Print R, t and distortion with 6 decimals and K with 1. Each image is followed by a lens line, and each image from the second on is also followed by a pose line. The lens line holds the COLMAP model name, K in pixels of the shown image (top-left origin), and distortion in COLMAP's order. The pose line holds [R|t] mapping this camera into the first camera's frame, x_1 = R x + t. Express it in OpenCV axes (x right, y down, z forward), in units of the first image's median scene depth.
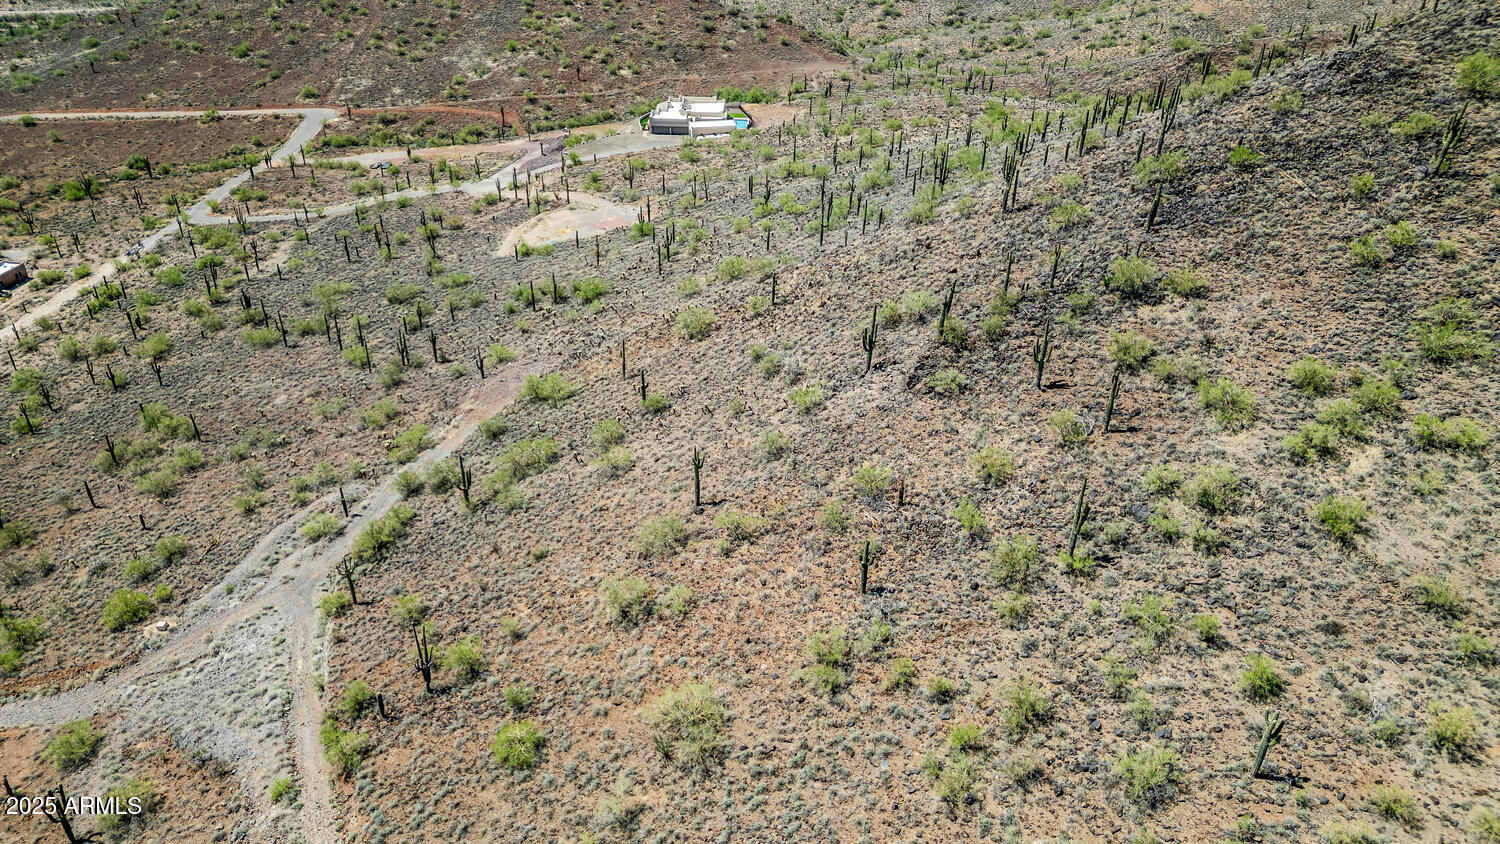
lens RADIAL K [[1050.9, 0, 749.5], [0, 1050.9, 416.8], [0, 0, 1]] dist [0.078447, -0.083780]
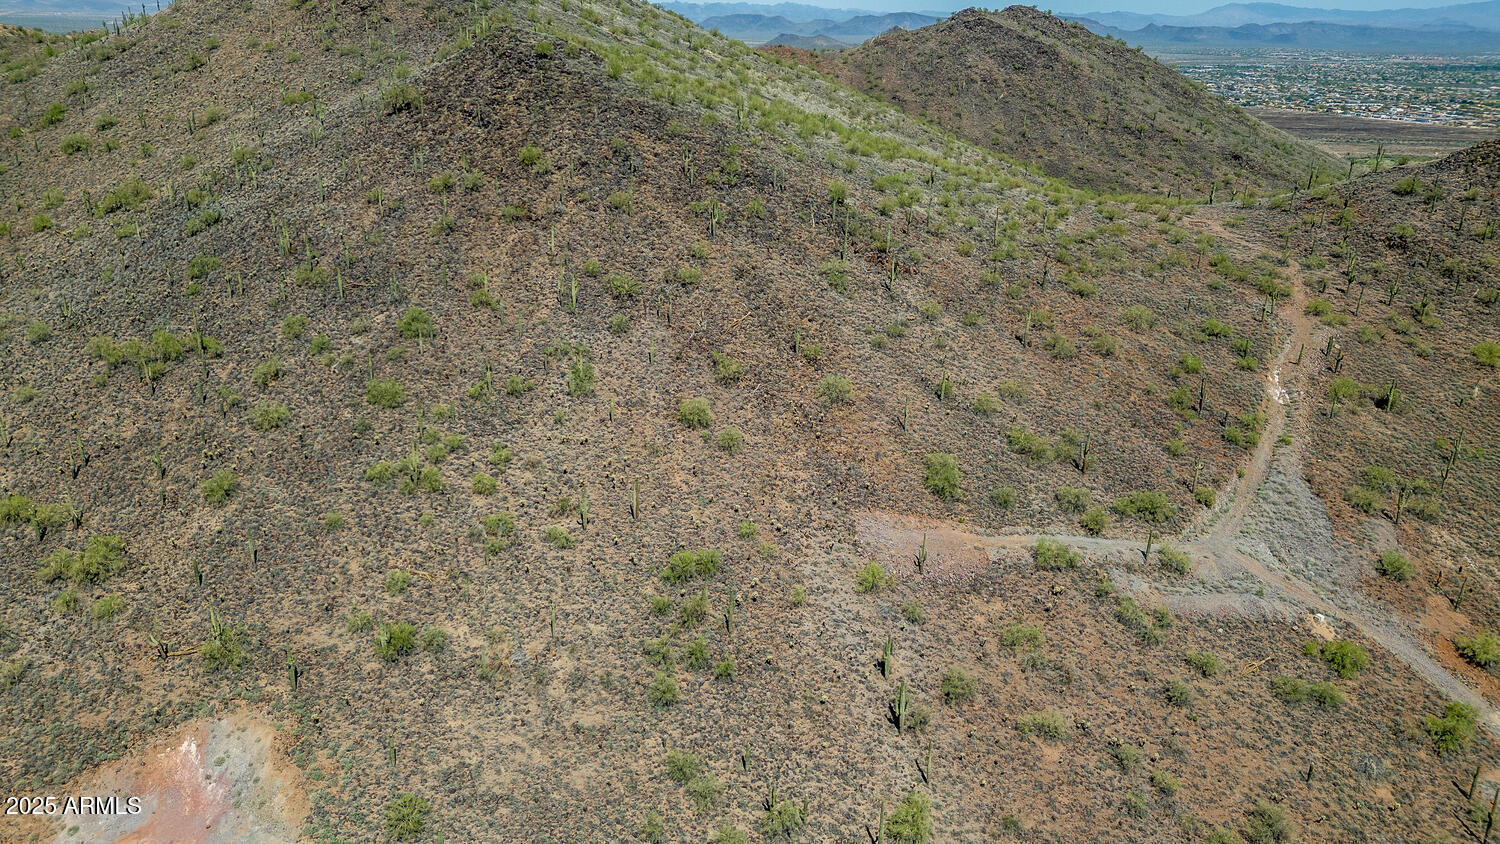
lens RADIAL K [[1060.9, 0, 750.0], [0, 1060.9, 422.0], [0, 0, 1]] dist [0.091362, -0.098990]
pose [[-0.514880, -0.321238, 0.794798, -0.353117], [0.434353, 0.701562, 0.564933, -0.287632], [-0.739078, 0.636095, -0.221689, 0.509850]]
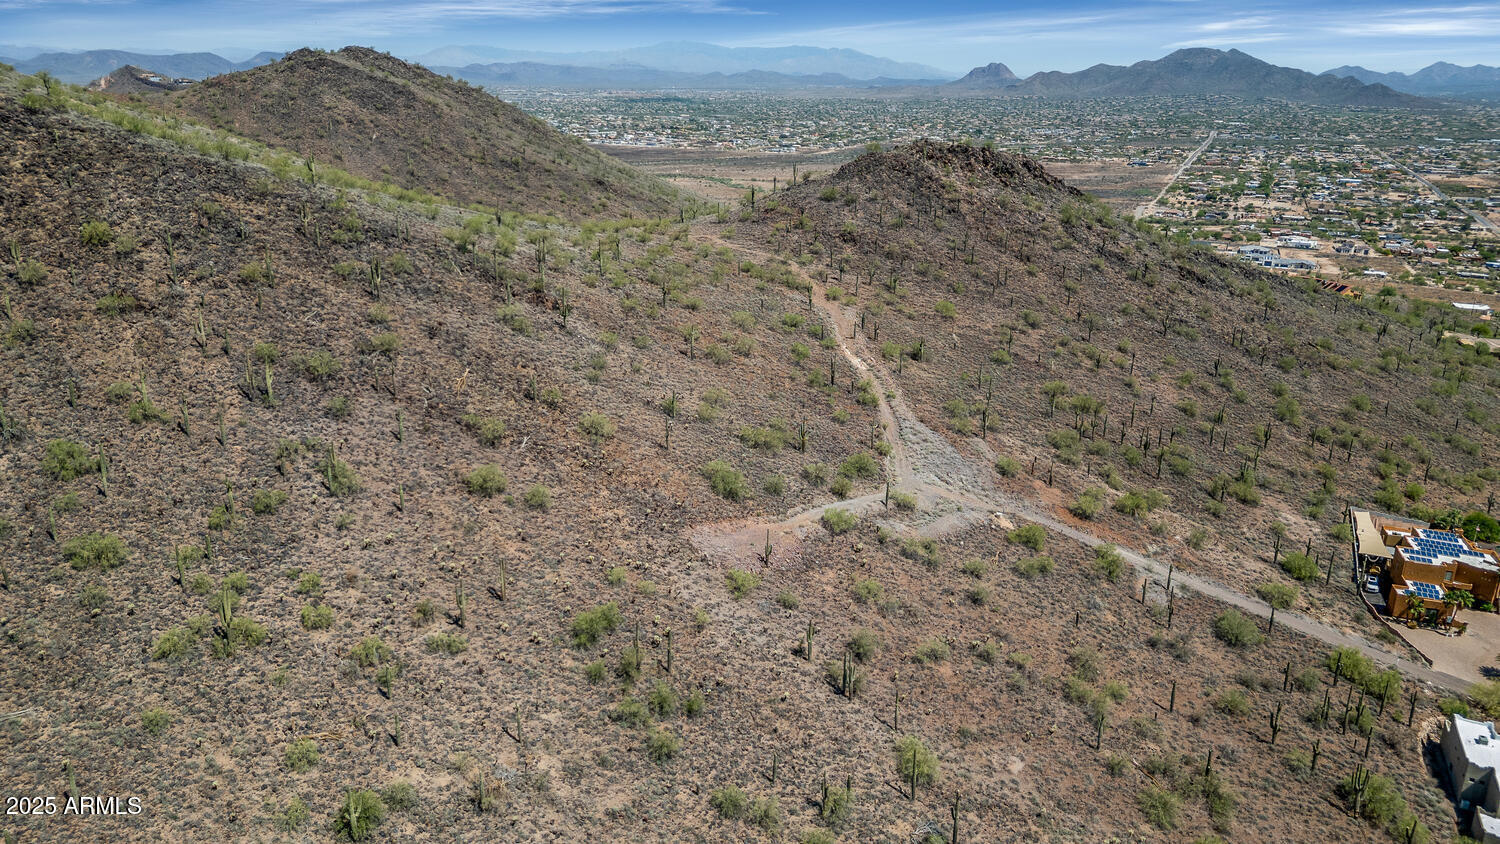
lens RADIAL K [[1050.9, 0, 749.5], [0, 1050.9, 416.8], [0, 0, 1]] dist [0.078447, -0.083780]
pose [[-0.931707, -0.132305, 0.338257, -0.227710], [0.175680, 0.650953, 0.738510, -0.350030], [-0.317898, 0.747500, -0.583254, 0.610625]]
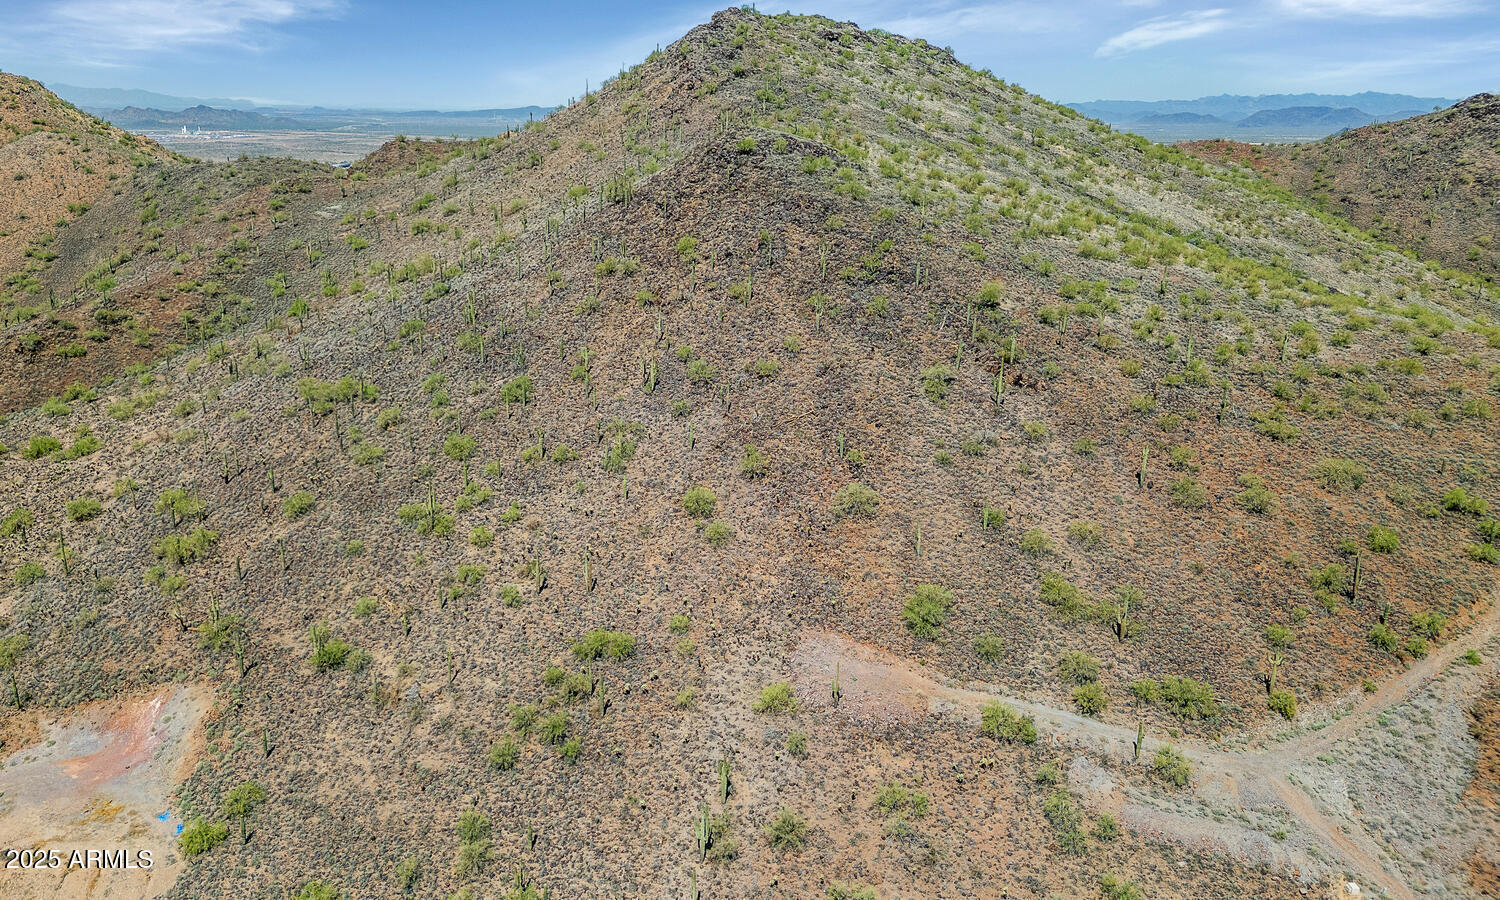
lens RADIAL K [[1121.4, 0, 700.7], [0, 1121.4, 444.0], [0, 0, 1]] dist [0.084029, -0.082006]
pose [[-0.058767, -0.290648, 0.955024, -0.416256], [0.527810, 0.802975, 0.276853, -0.200877], [-0.847327, 0.520341, 0.106219, 0.372514]]
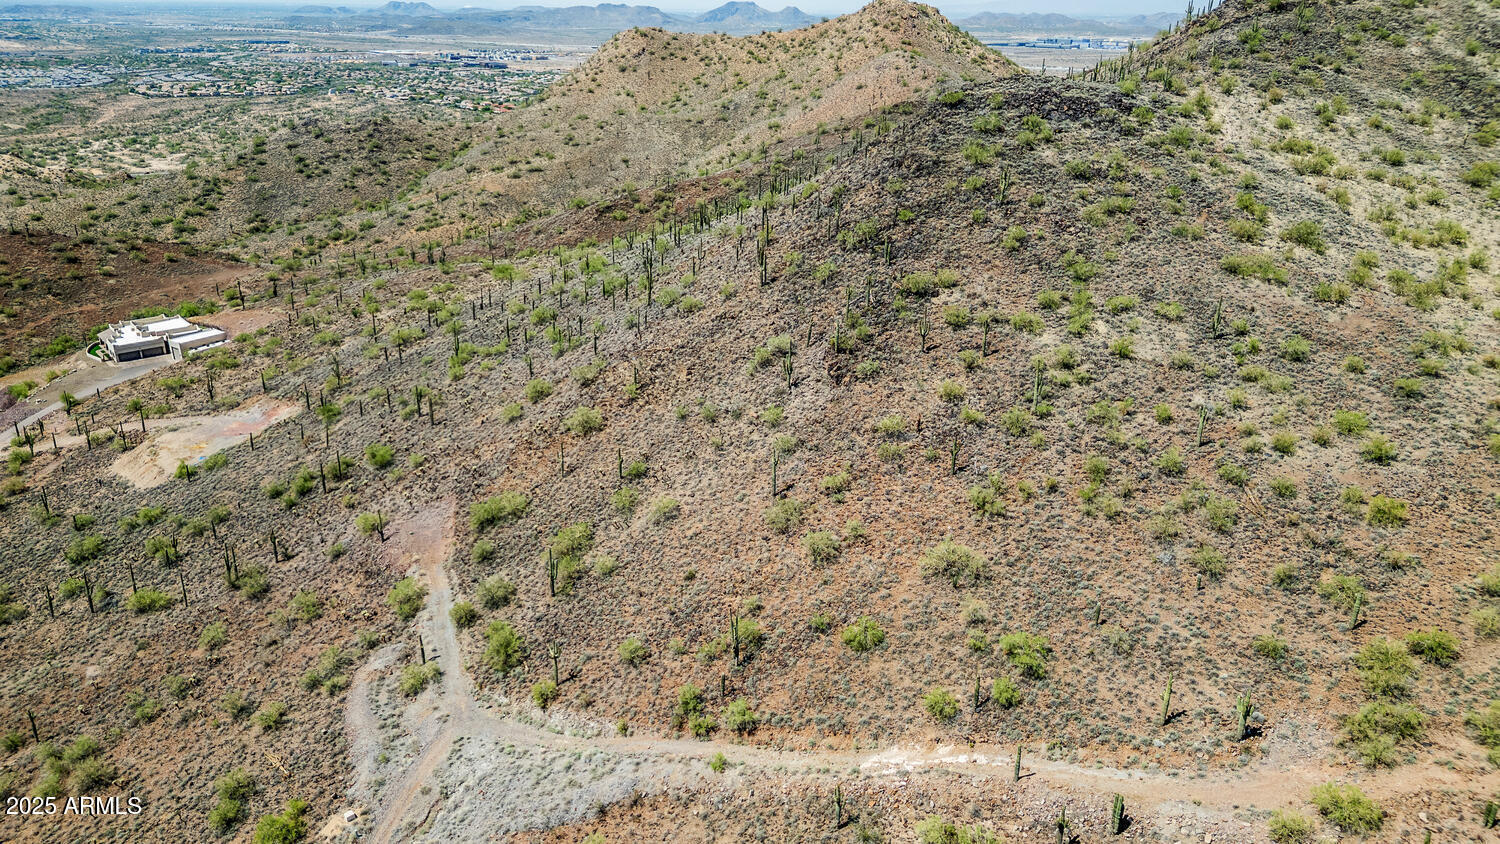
lens RADIAL K [[1050.9, 0, 749.5], [0, 1050.9, 416.8], [0, 0, 1]] dist [0.078447, -0.083780]
pose [[0.726416, -0.255136, 0.638142, -0.260184], [0.361532, 0.931539, -0.039102, 0.008416], [-0.584478, 0.259113, 0.768925, -0.016483]]
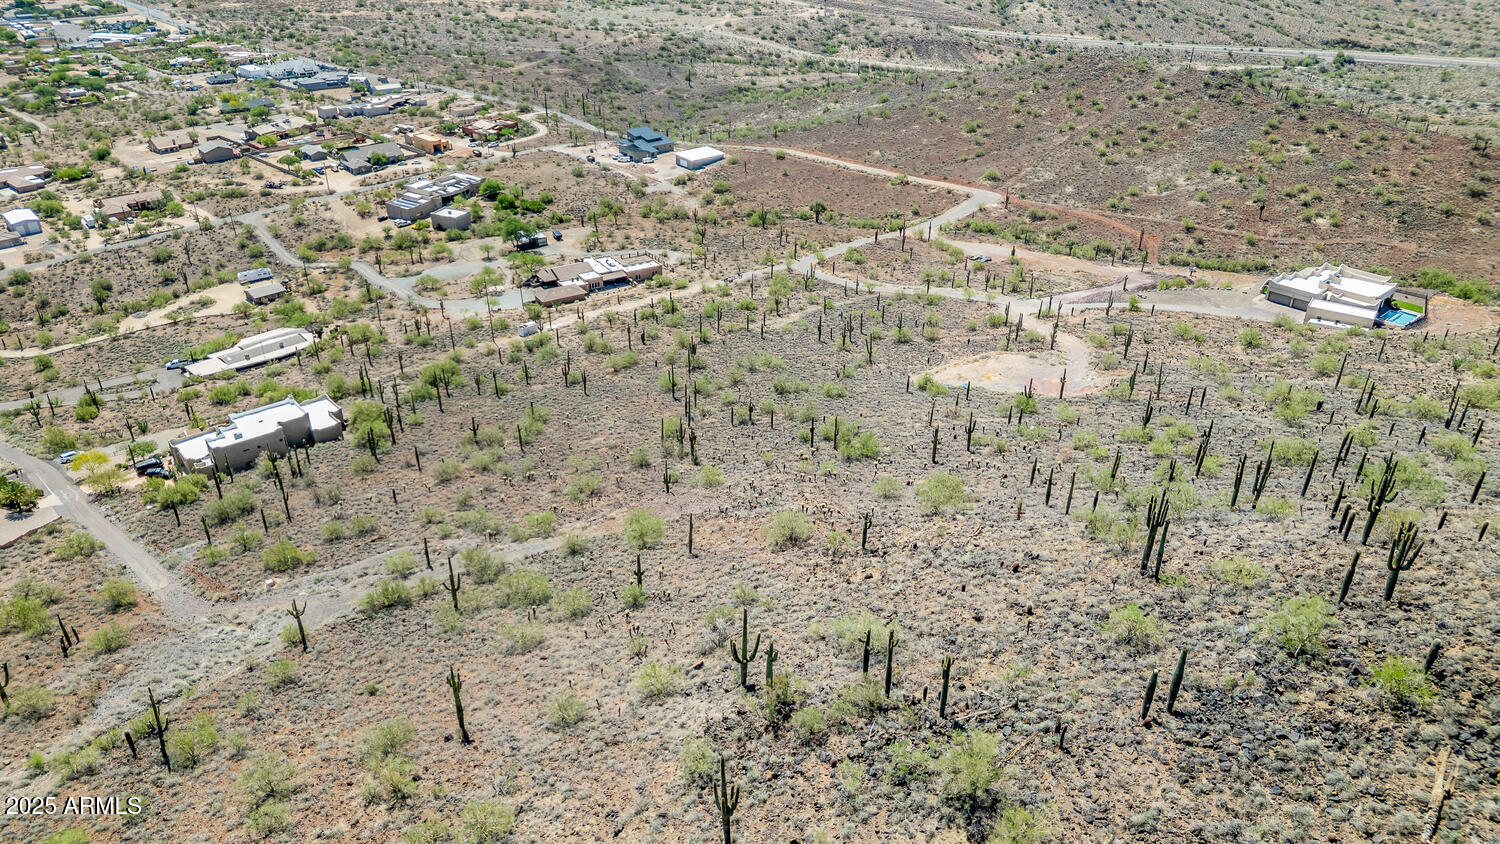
lens RADIAL K [[1050.9, 0, 749.5], [0, 1050.9, 416.8], [0, 0, 1]] dist [0.078447, -0.083780]
pose [[0.691370, 0.339543, -0.637745, 0.160653], [-0.380405, 0.921505, 0.078229, -0.085306], [0.614247, 0.188517, 0.766265, 0.127549]]
